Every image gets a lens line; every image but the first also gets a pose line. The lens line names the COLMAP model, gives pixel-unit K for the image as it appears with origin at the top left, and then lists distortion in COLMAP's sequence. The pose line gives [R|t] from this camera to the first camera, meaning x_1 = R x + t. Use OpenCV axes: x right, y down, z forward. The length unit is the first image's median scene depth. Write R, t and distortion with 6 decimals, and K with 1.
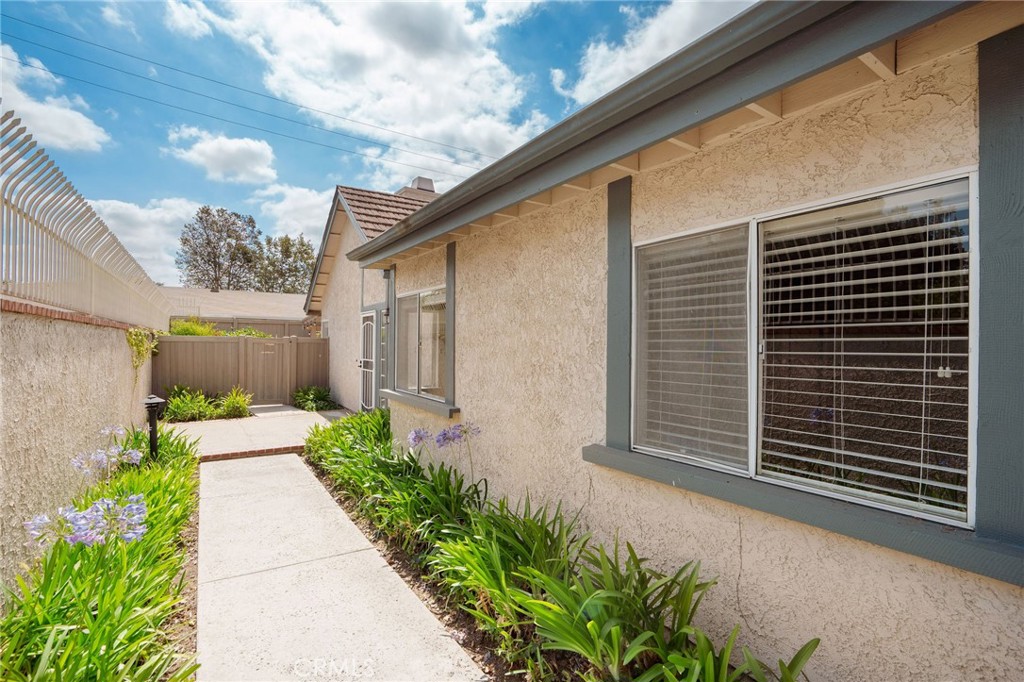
lens RADIAL K [[478.3, 0, 512.0], [0, 478.3, 341.0], [0, 0, 1]] dist [-0.028935, 0.000140]
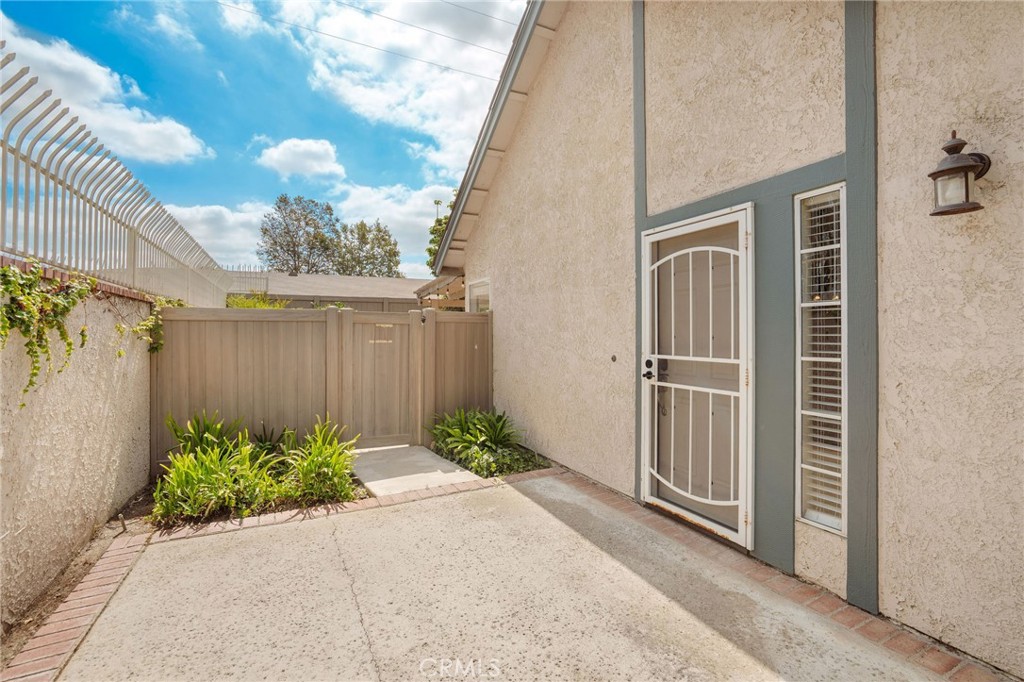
lens RADIAL K [[458.9, 0, 512.0], [0, 458.9, 341.0], [0, 0, 1]] dist [-0.001737, 0.000023]
pose [[0.992201, -0.009094, -0.124316, -0.056823], [0.012447, 0.999579, 0.026222, 0.002126], [0.124026, -0.027565, 0.991896, 0.096296]]
